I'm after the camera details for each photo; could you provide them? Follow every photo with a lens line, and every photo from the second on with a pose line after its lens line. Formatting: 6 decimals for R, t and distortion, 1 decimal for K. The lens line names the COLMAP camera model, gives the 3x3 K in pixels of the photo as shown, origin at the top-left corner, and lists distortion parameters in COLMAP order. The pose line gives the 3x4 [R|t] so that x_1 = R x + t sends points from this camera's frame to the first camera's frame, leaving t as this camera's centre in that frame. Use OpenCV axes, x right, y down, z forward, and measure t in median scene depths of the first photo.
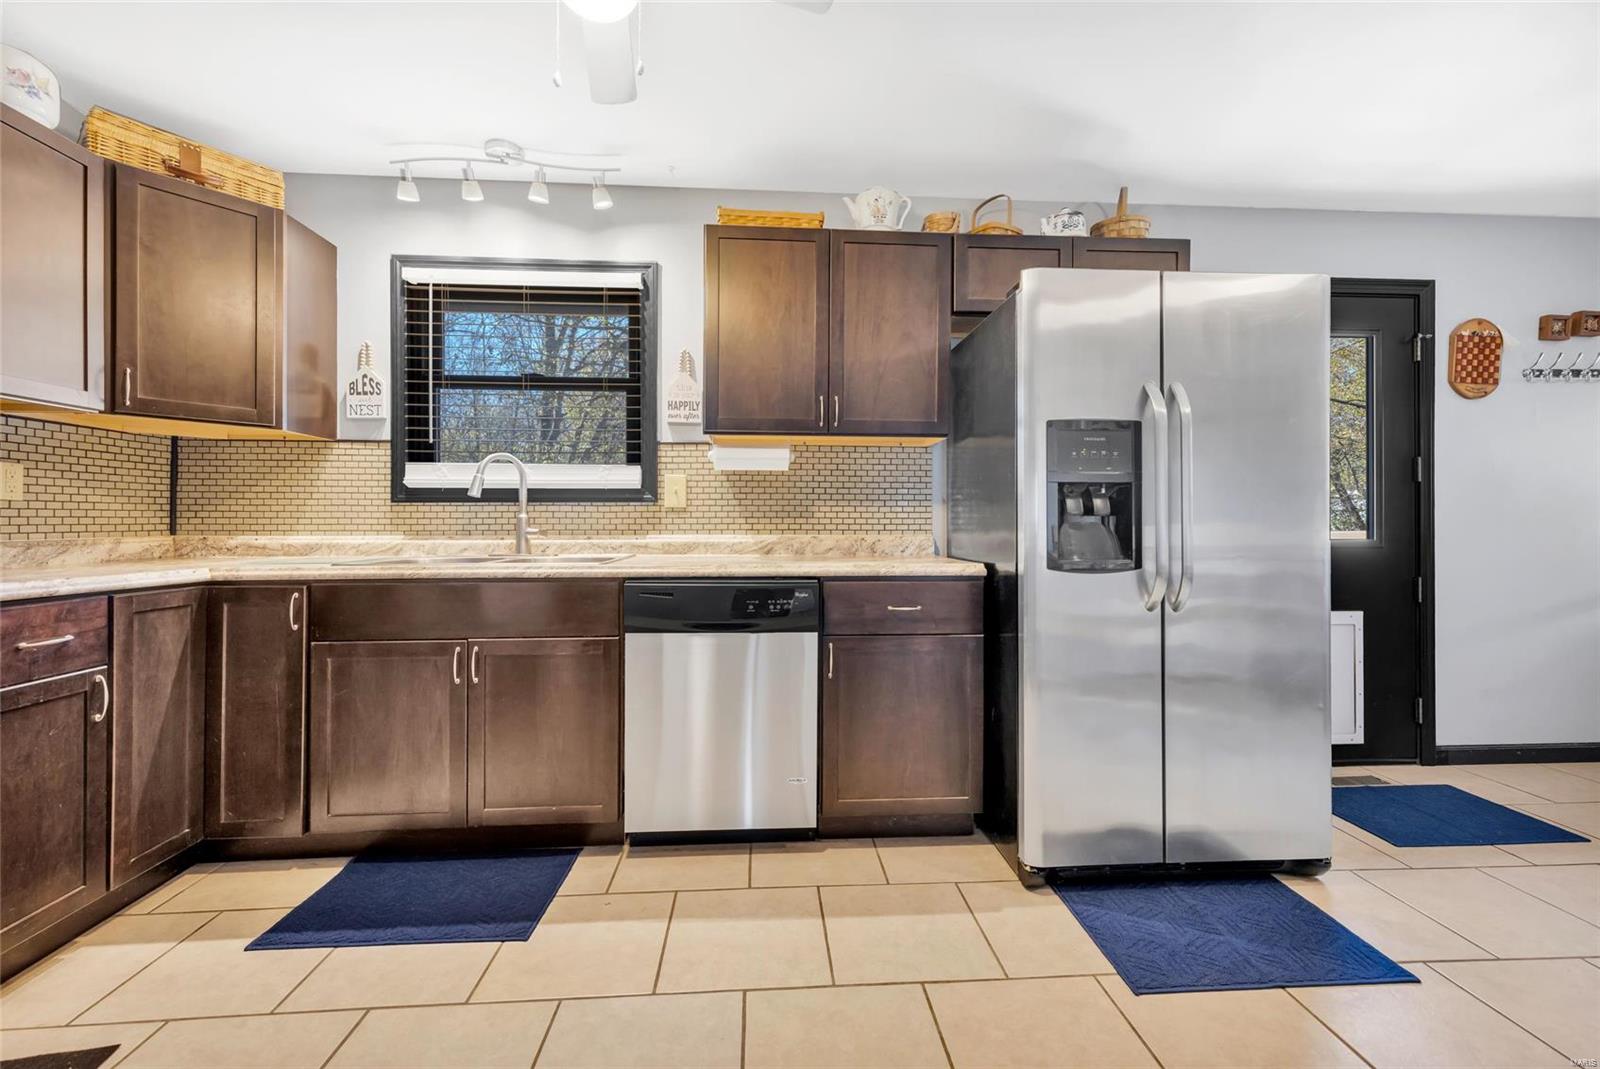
lens RADIAL K [[640.6, 0, 827.5], [0, 640.6, 526.6], [0, 0, 1]] dist [0.007908, -0.000808]
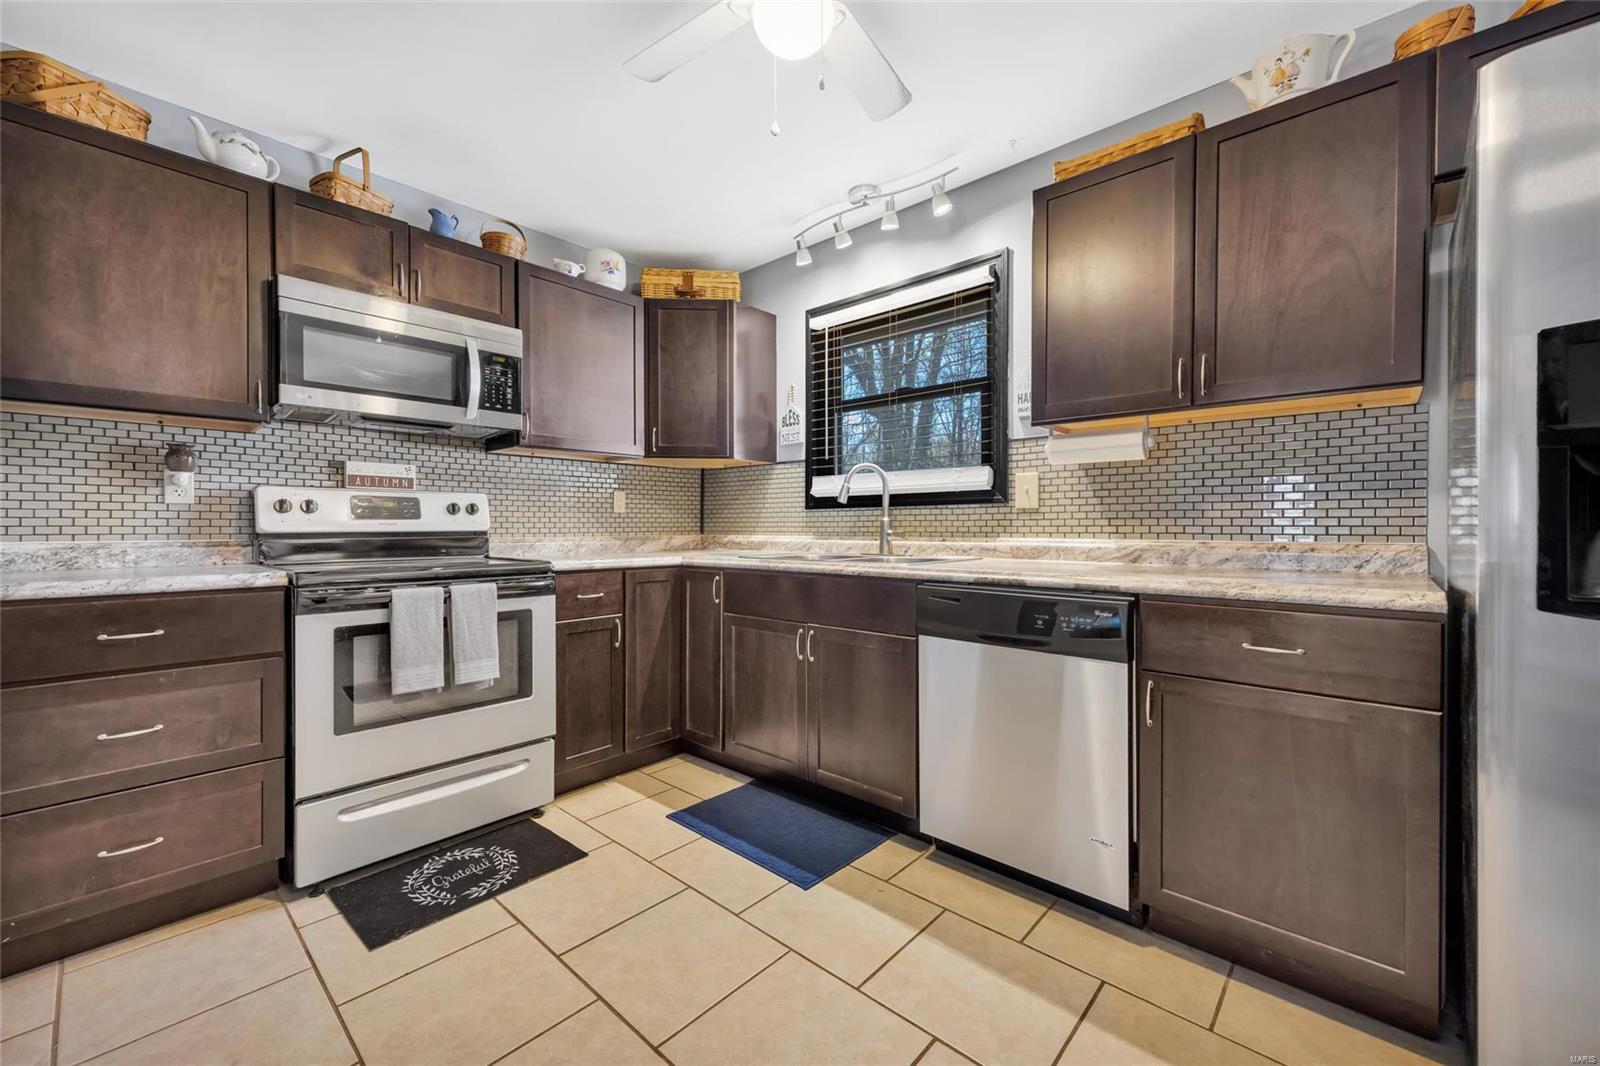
lens RADIAL K [[640.6, 0, 795.1], [0, 640.6, 534.9], [0, 0, 1]] dist [0.007908, -0.000808]
pose [[0.687536, 0.008545, -0.726100, 0.261956], [-0.001586, 0.999946, 0.010265, -0.000587], [0.726148, -0.005906, 0.687513, 0.155889]]
